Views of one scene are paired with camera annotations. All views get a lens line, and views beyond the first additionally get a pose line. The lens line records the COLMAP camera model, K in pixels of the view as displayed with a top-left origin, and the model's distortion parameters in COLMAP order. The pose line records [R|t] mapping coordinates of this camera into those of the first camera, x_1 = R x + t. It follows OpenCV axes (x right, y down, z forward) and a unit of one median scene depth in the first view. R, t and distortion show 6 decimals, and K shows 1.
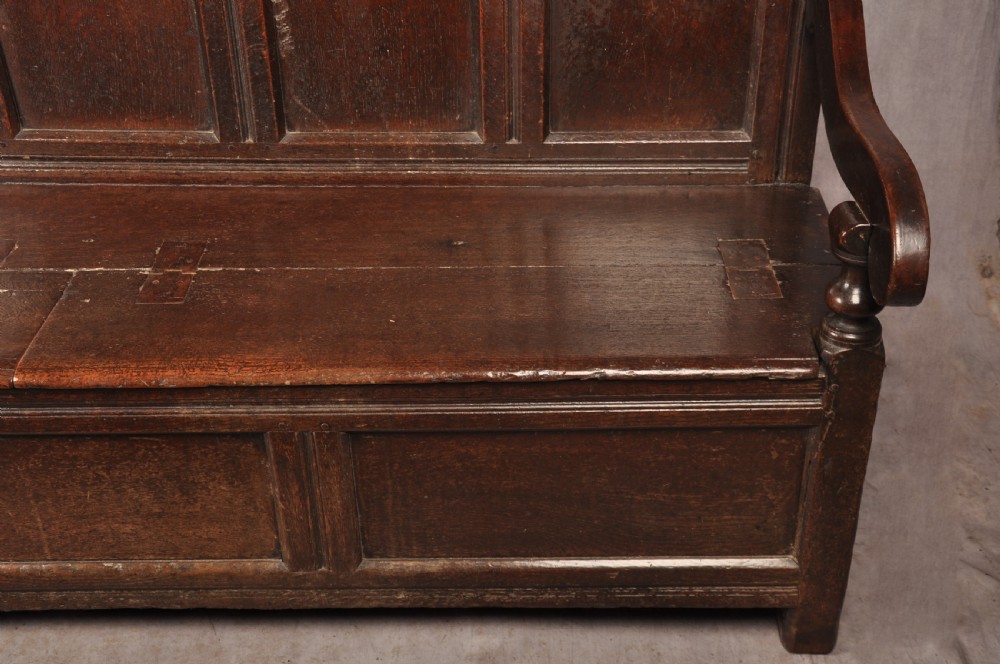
lens RADIAL K [[1304.0, 0, 509.5], [0, 1304.0, 346.0], [0, 0, 1]] dist [0.099419, 0.000000]
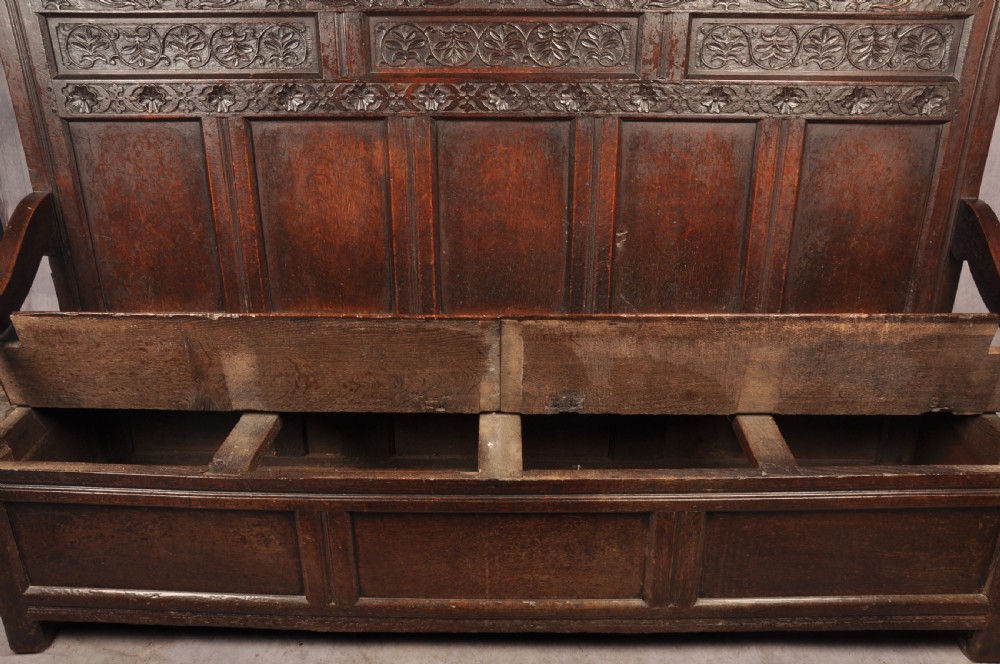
lens RADIAL K [[911.9, 0, 494.6], [0, 911.9, 336.0], [0, 0, 1]] dist [-0.116818, 0.169090]
pose [[0.999822, 0.007095, 0.017457, -0.361111], [-0.004508, 0.989566, -0.144006, 0.015080], [-0.018296, 0.143902, 0.989423, -0.055276]]
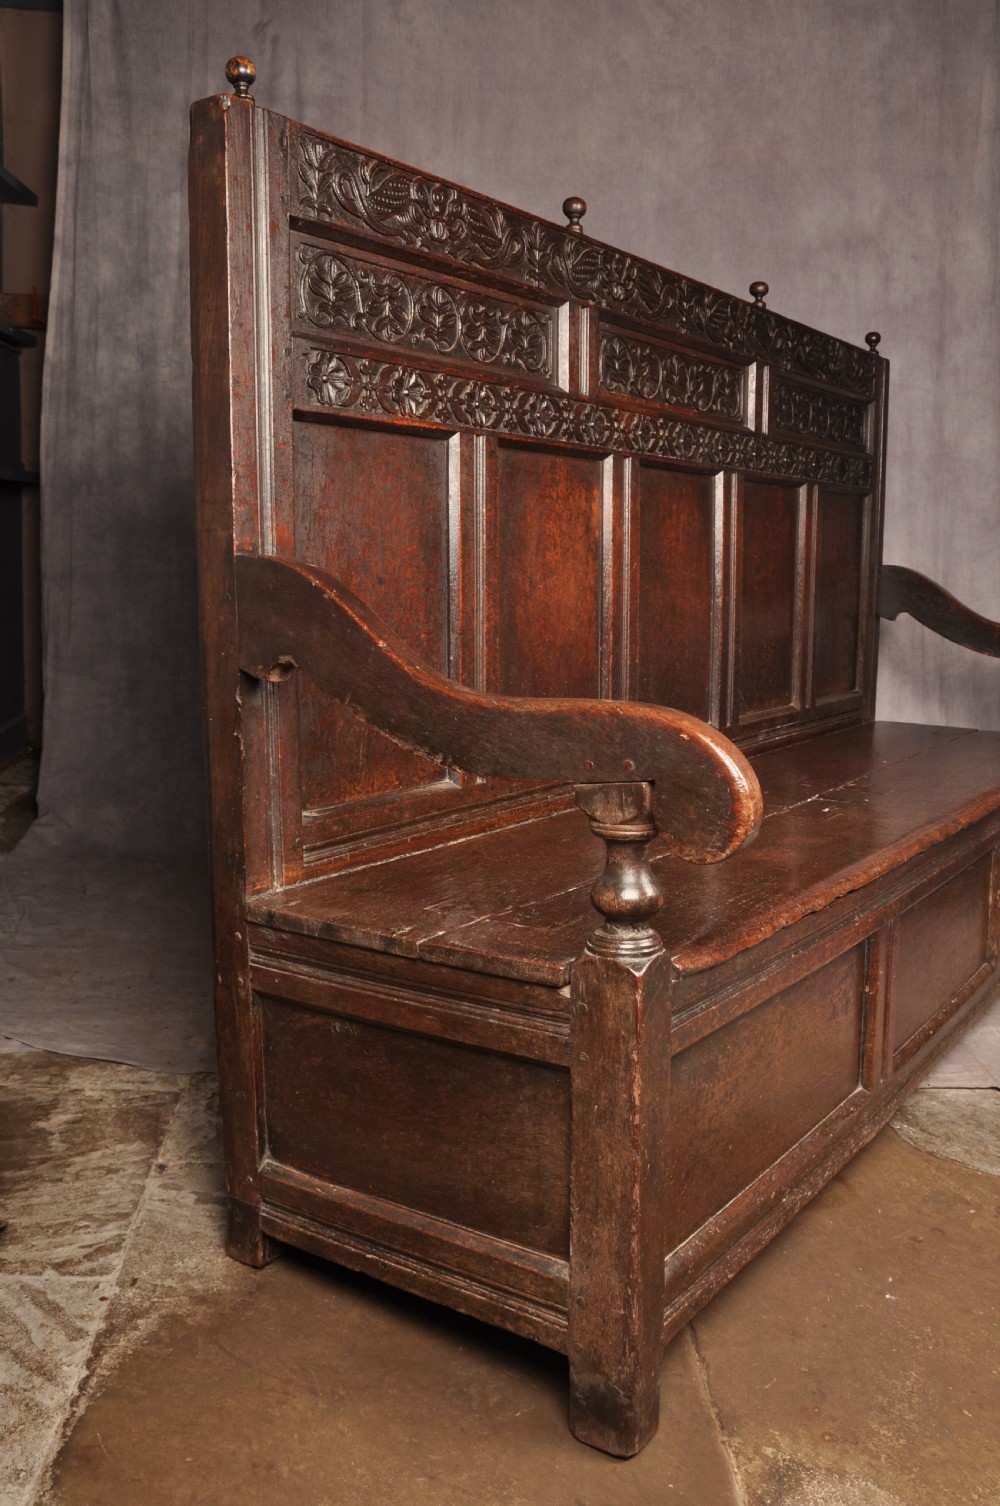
lens RADIAL K [[1316.3, 0, 526.1], [0, 1316.3, 733.7], [0, 0, 1]] dist [-0.042561, 0.017042]
pose [[0.529614, -0.091902, 0.843246, -1.502760], [0.453834, 0.870560, -0.190159, 0.000953], [-0.716620, 0.483405, 0.502768, 0.567429]]
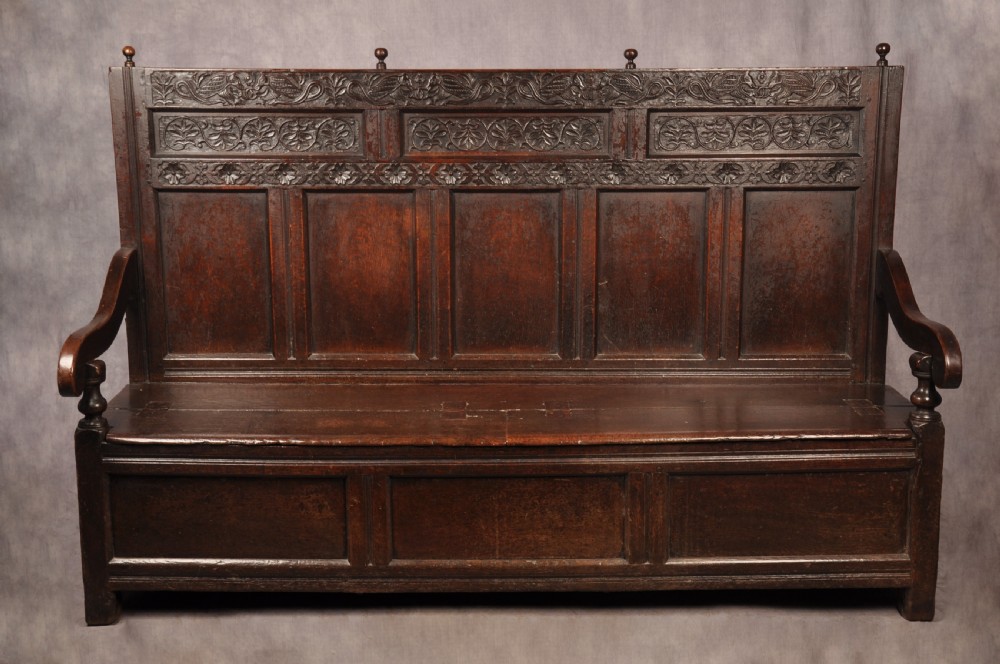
lens RADIAL K [[1398.1, 0, 489.7], [0, 1398.1, 316.5], [0, 0, 1]] dist [0.121704, 0.000000]
pose [[0.999676, 0.007365, 0.024376, -0.409912], [0.002236, 0.928176, -0.372136, 0.576833], [-0.025366, 0.372070, 0.927858, -0.935440]]
